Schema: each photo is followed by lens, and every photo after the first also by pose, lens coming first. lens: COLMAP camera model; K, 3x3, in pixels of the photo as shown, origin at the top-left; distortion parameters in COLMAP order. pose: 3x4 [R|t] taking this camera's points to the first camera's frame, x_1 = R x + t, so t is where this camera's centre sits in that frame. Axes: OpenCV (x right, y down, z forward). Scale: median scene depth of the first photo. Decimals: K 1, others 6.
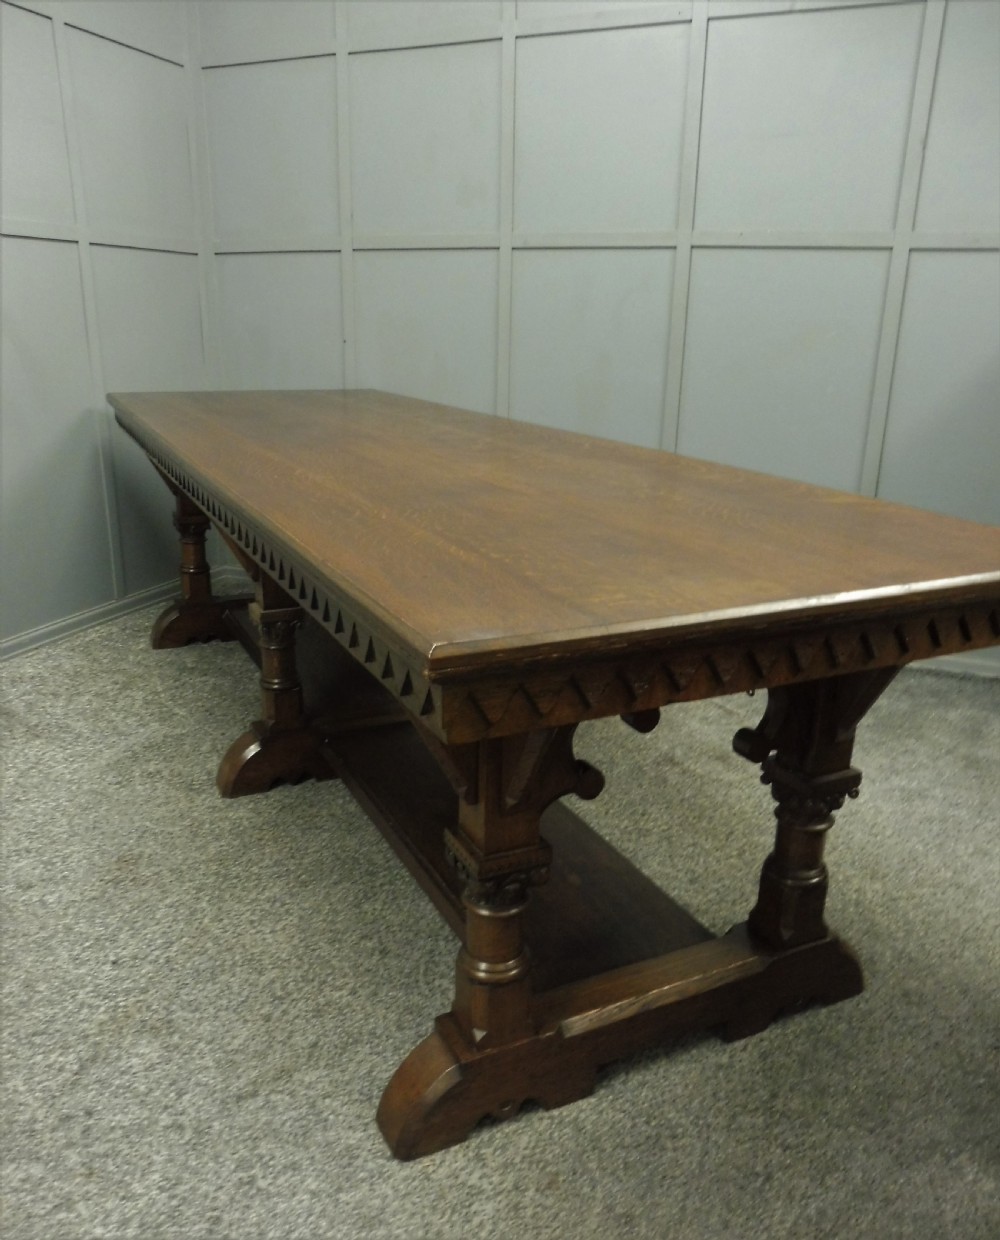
lens RADIAL K [[996.9, 0, 491.8], [0, 996.9, 654.7], [0, 0, 1]] dist [-0.016955, -0.071455]
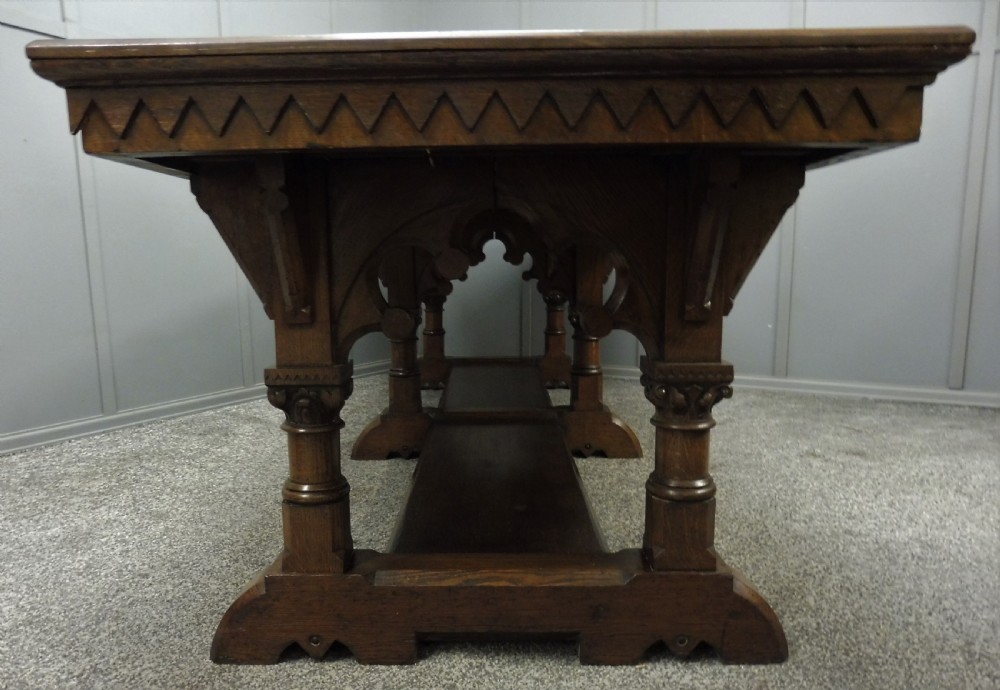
lens RADIAL K [[786.1, 0, 476.4], [0, 786.1, 396.7], [0, 0, 1]] dist [-0.040317, -0.000058]
pose [[0.985737, 0.002290, -0.168277, -0.069862], [-0.027373, 0.988773, -0.146895, 0.251471], [0.166051, 0.149406, 0.974733, 0.065705]]
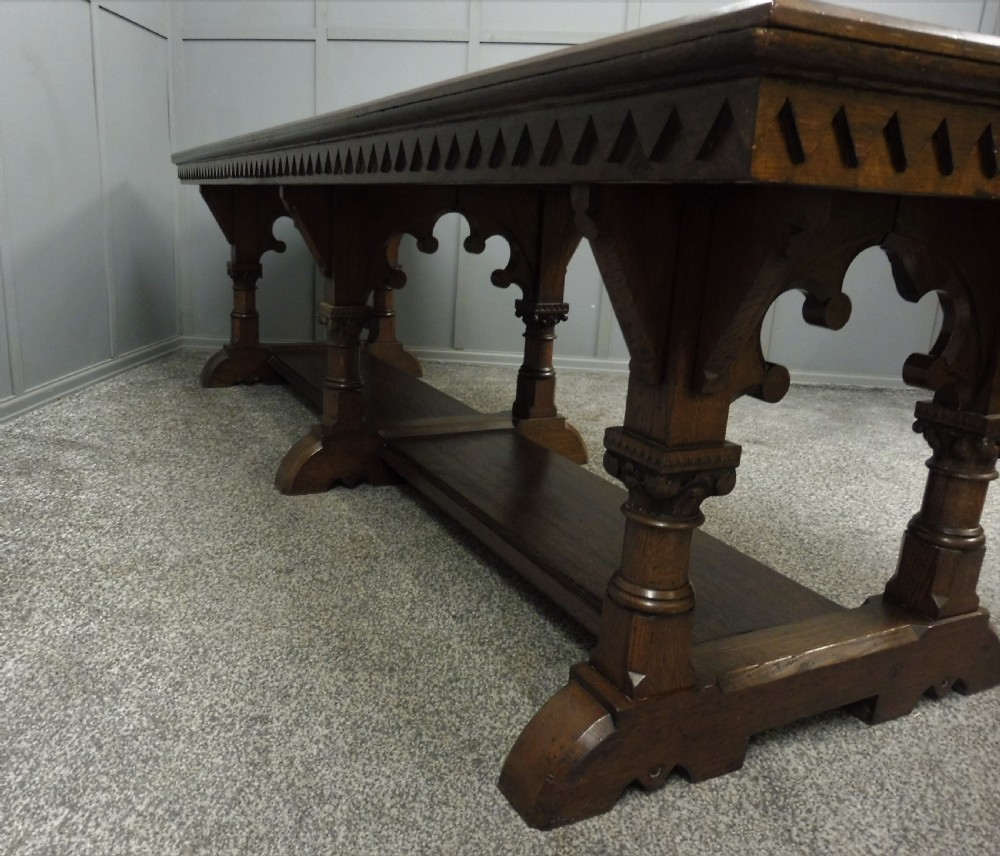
lens RADIAL K [[838.8, 0, 437.2], [0, 838.8, 436.3], [0, 0, 1]] dist [-0.037781, -0.018898]
pose [[0.962963, -0.051377, 0.264695, -0.560397], [0.063678, 0.997243, -0.038098, 0.152251], [-0.262008, 0.053542, 0.963579, 0.185071]]
